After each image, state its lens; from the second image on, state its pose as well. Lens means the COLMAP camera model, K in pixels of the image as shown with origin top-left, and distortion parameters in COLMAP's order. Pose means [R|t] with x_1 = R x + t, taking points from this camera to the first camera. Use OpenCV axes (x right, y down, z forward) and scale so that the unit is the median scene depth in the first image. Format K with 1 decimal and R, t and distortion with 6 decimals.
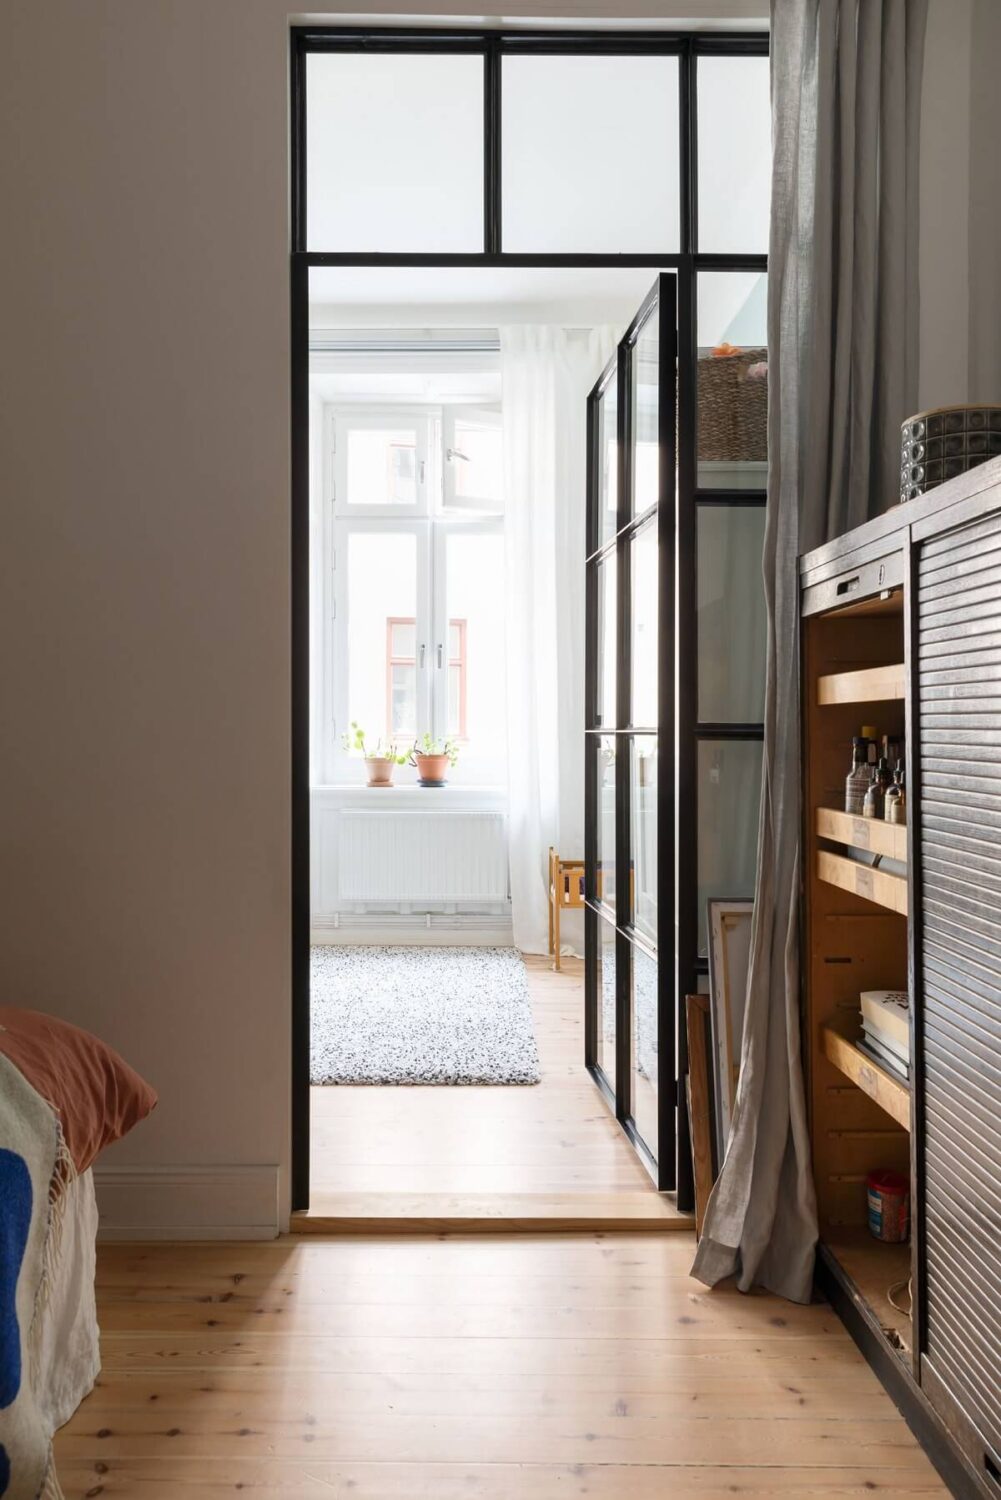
lens RADIAL K [[1005.3, 0, 500.3], [0, 1005.3, 728.6], [0, 0, 1]] dist [-0.001975, -0.000219]
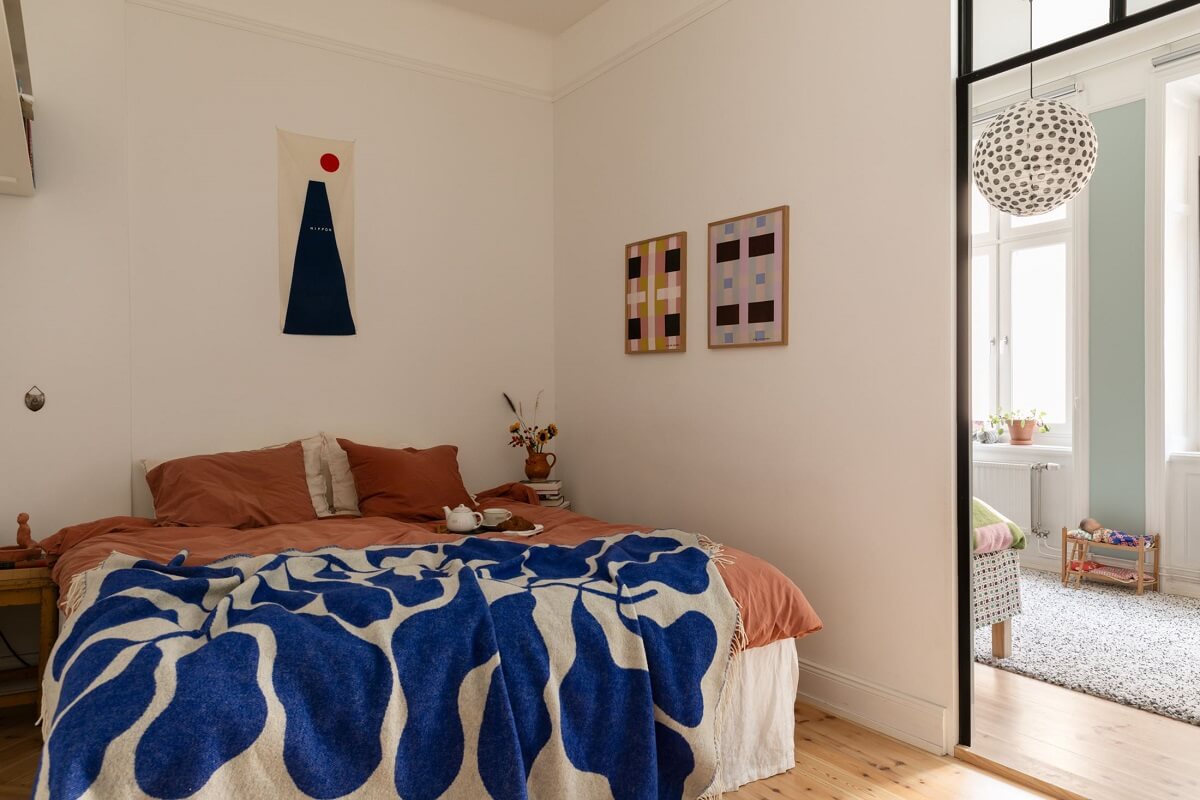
lens RADIAL K [[804.2, 0, 584.5], [0, 804.2, 402.4], [0, 0, 1]] dist [-0.001975, -0.000219]
pose [[0.546959, 0.003454, -0.837153, 0.525739], [0.008123, 0.999923, 0.009433, -0.029282], [0.837120, -0.011959, 0.546888, -0.086096]]
